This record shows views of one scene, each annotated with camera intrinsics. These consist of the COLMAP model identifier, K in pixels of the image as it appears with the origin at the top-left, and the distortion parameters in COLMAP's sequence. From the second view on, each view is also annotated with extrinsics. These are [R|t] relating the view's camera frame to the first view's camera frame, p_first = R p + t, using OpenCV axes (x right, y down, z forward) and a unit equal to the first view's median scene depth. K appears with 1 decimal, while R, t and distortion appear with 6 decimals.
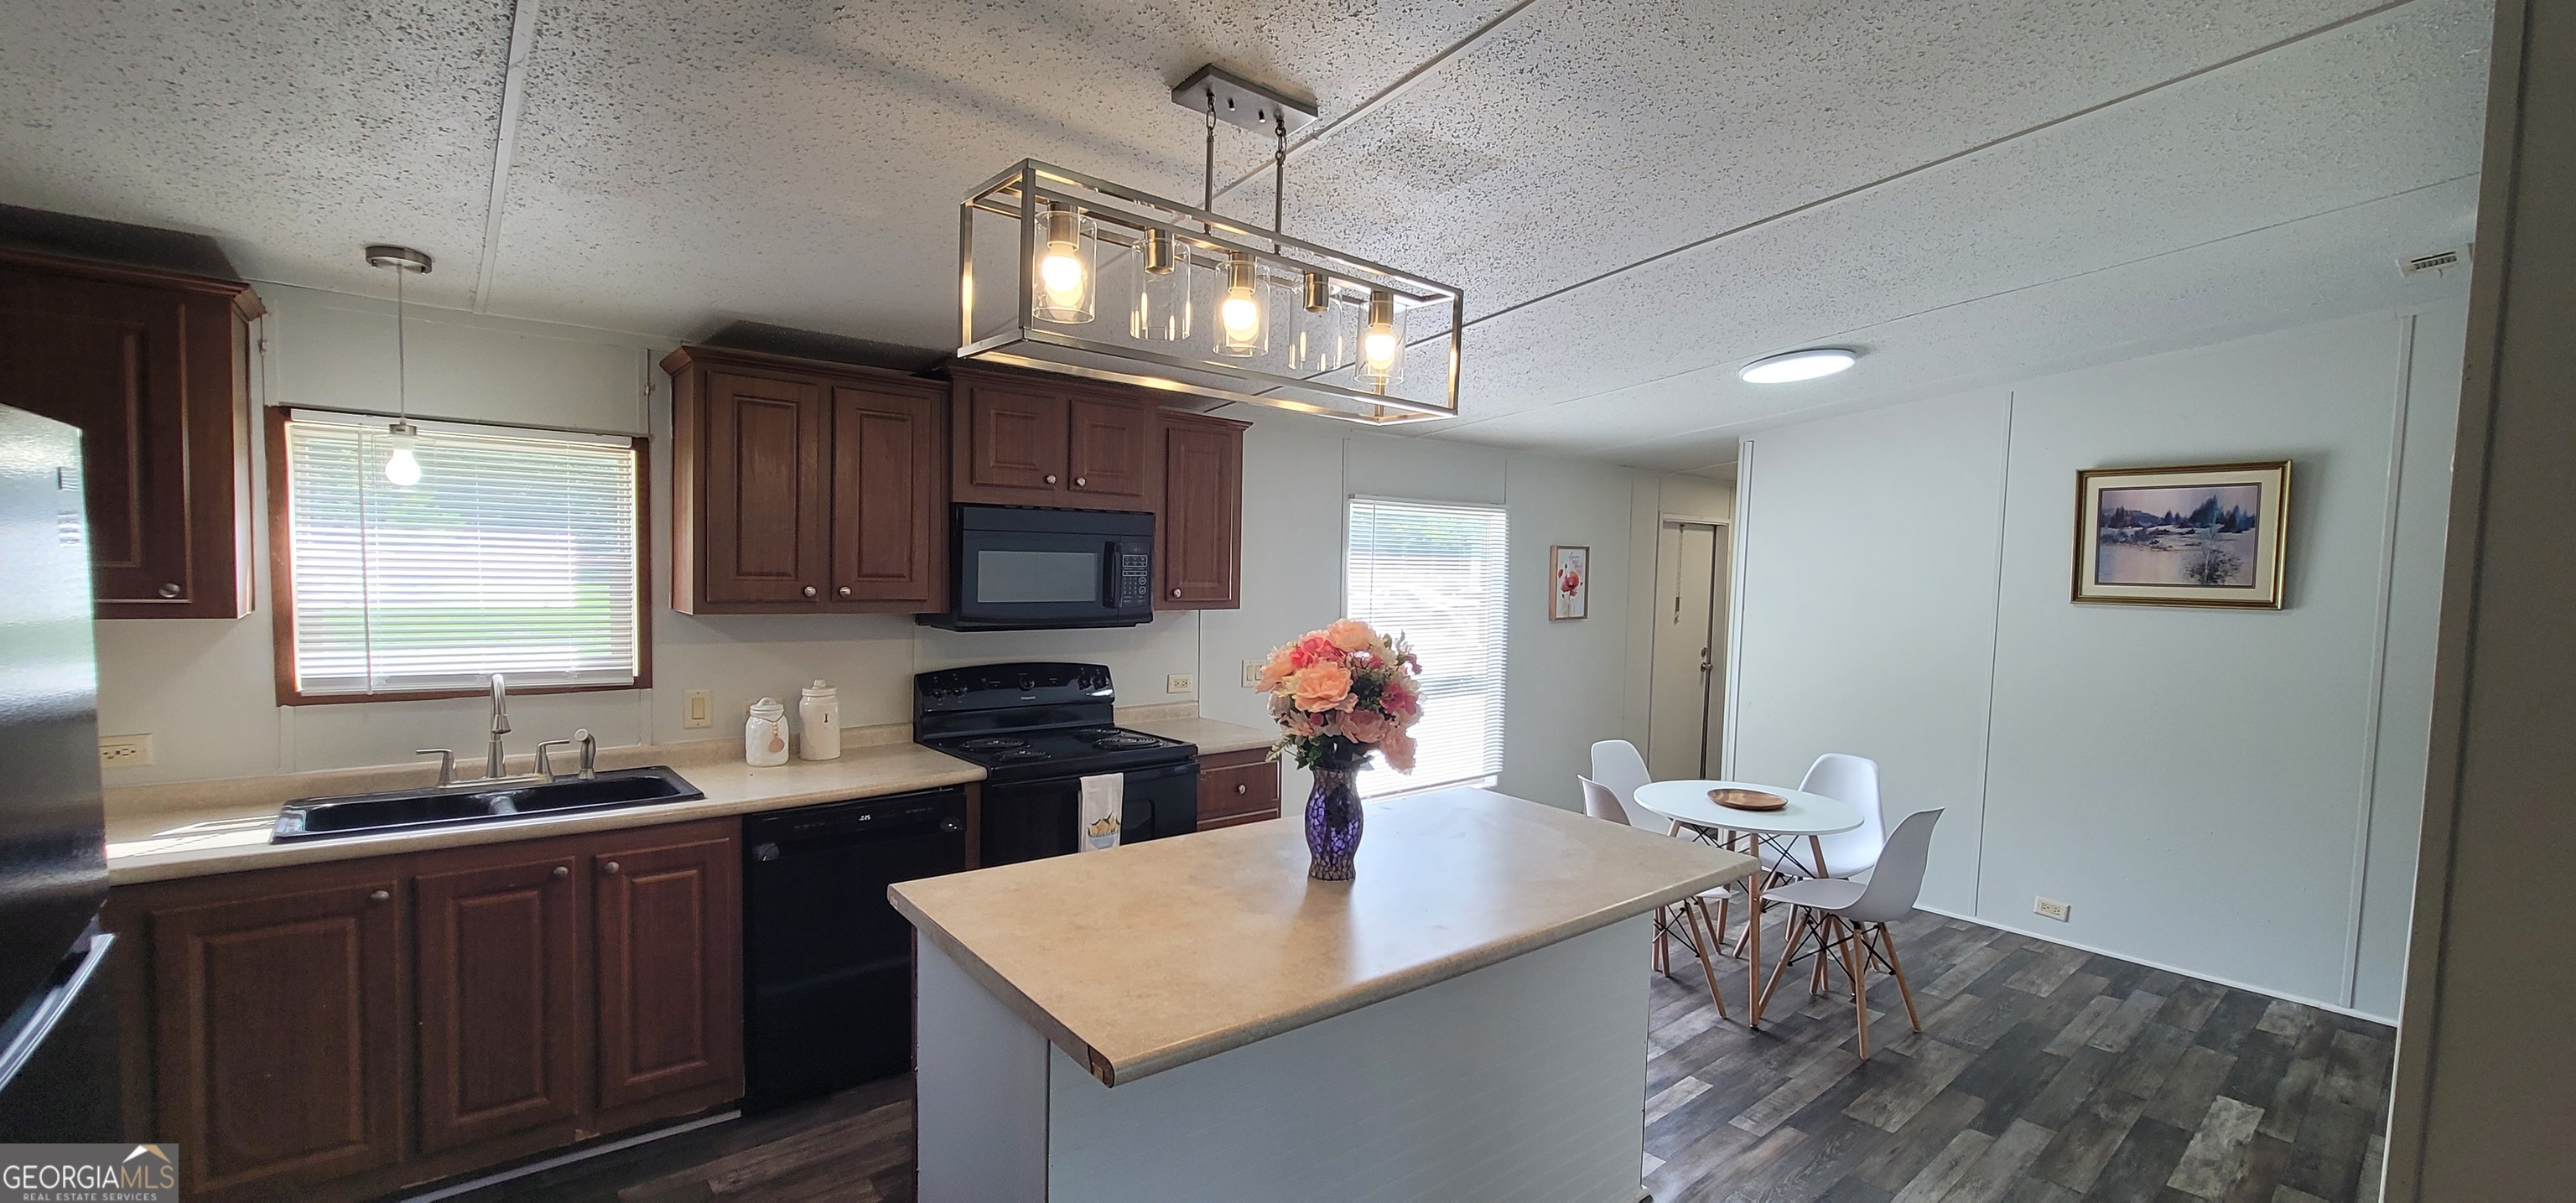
lens RADIAL K [[1051.8, 0, 1291.7], [0, 1051.8, 625.3], [0, 0, 1]] dist [-0.009221, 0.004801]
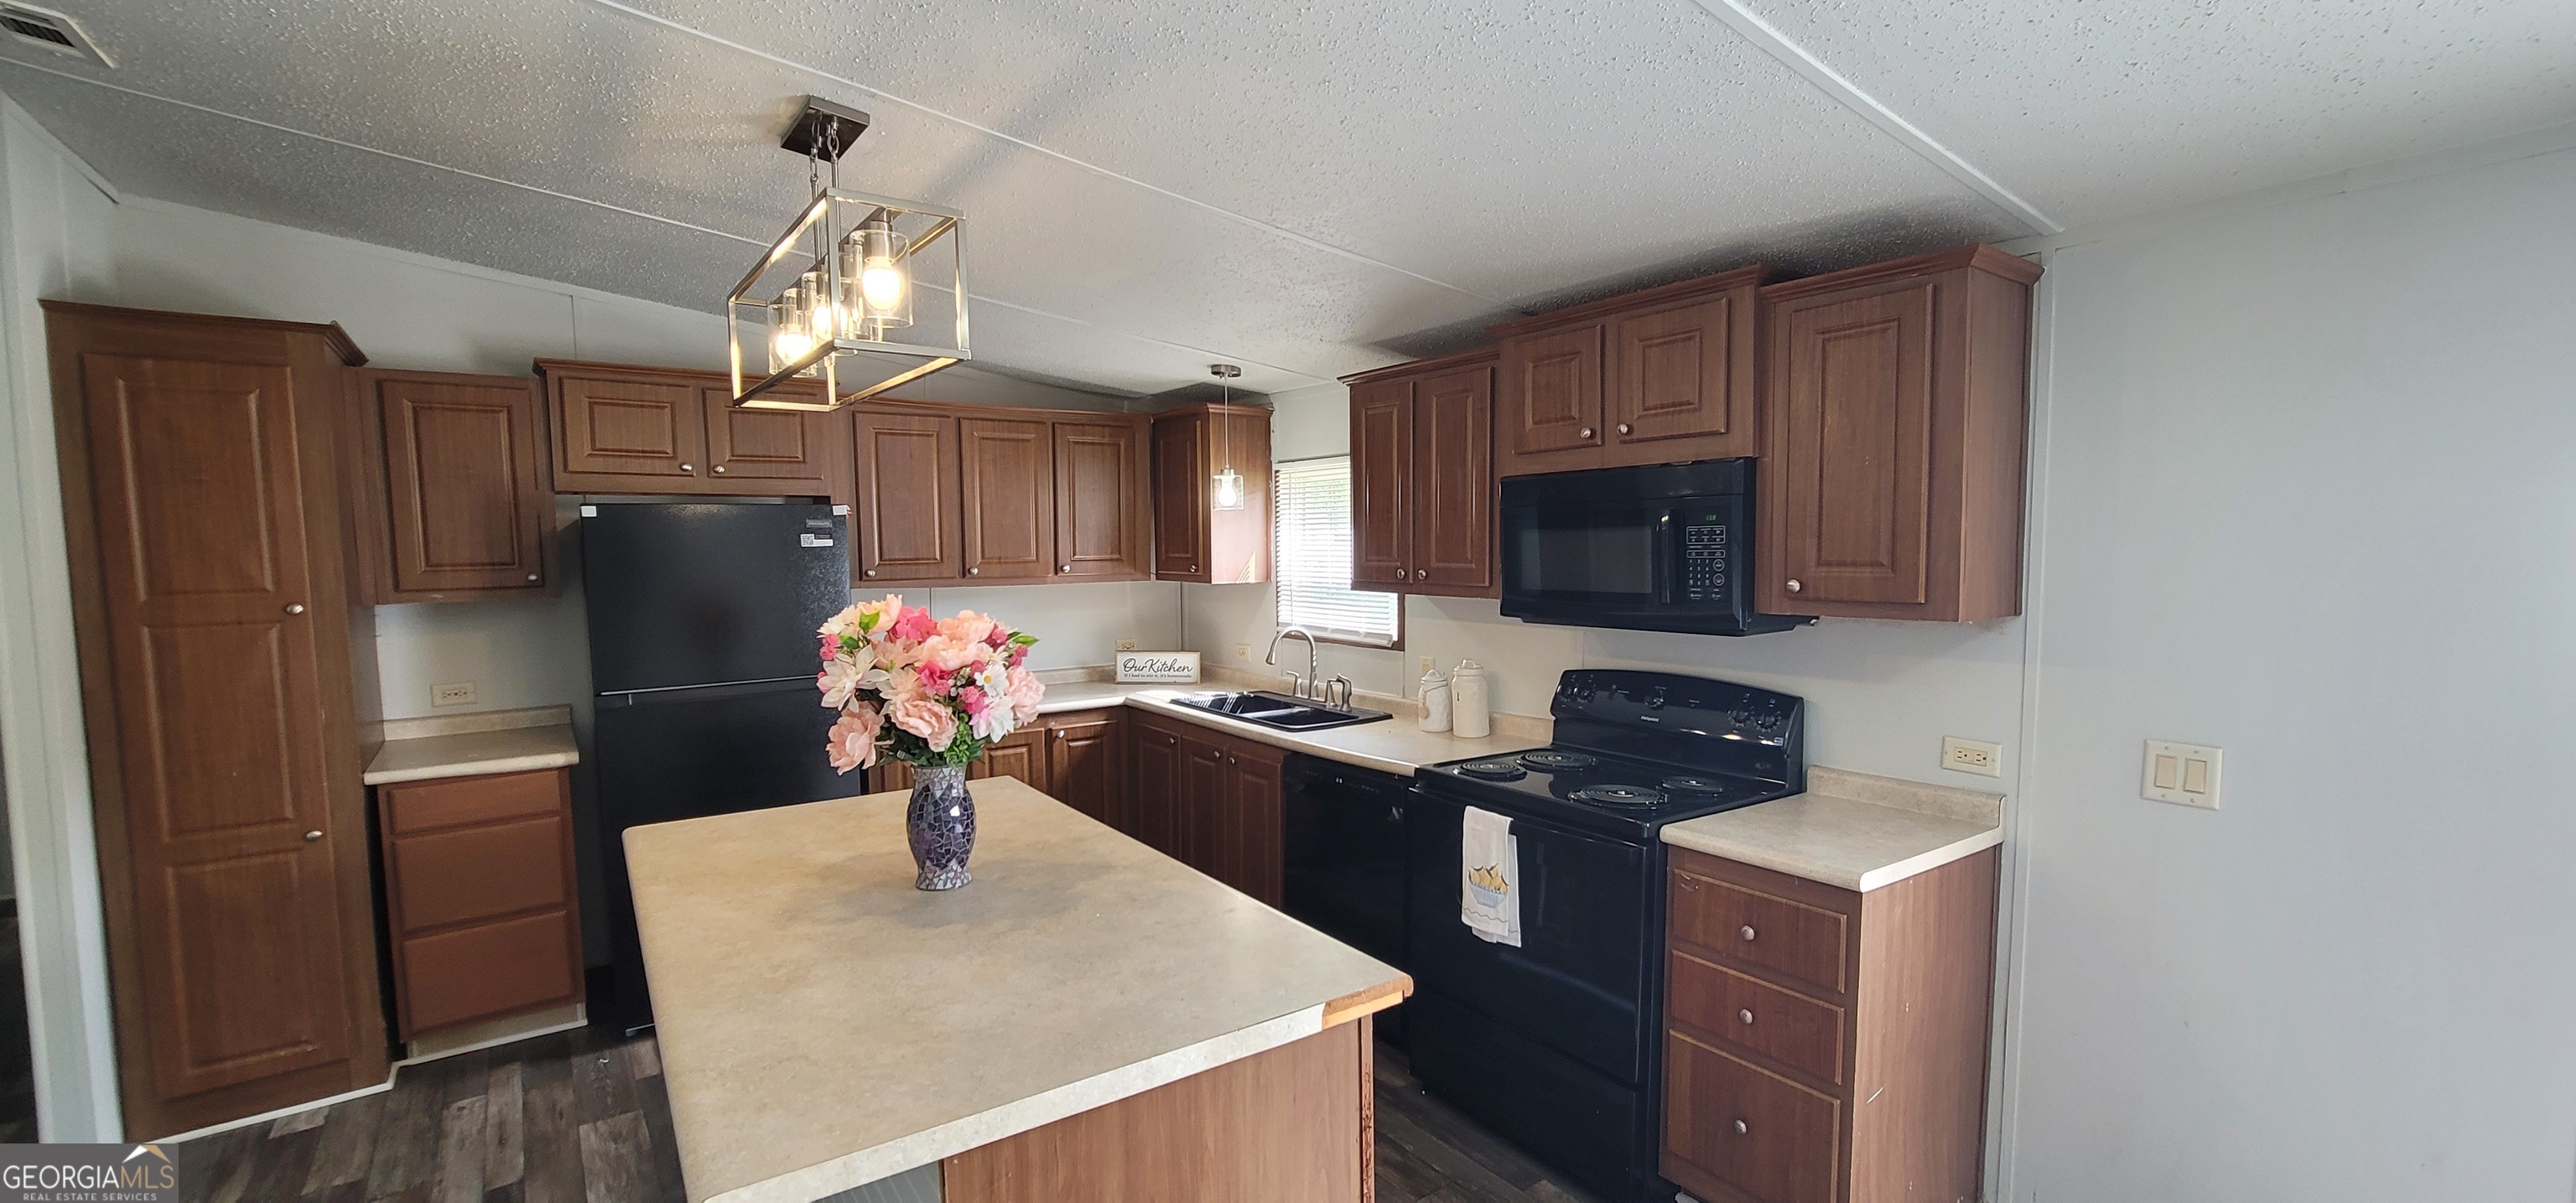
lens RADIAL K [[1051.8, 0, 1291.7], [0, 1051.8, 625.3], [0, 0, 1]] dist [-0.009221, 0.004801]
pose [[-0.072262, 0.051873, -0.996036, 0.638029], [-0.053258, 0.997021, 0.055789, -0.033745], [0.995963, 0.057078, -0.069284, 0.957779]]
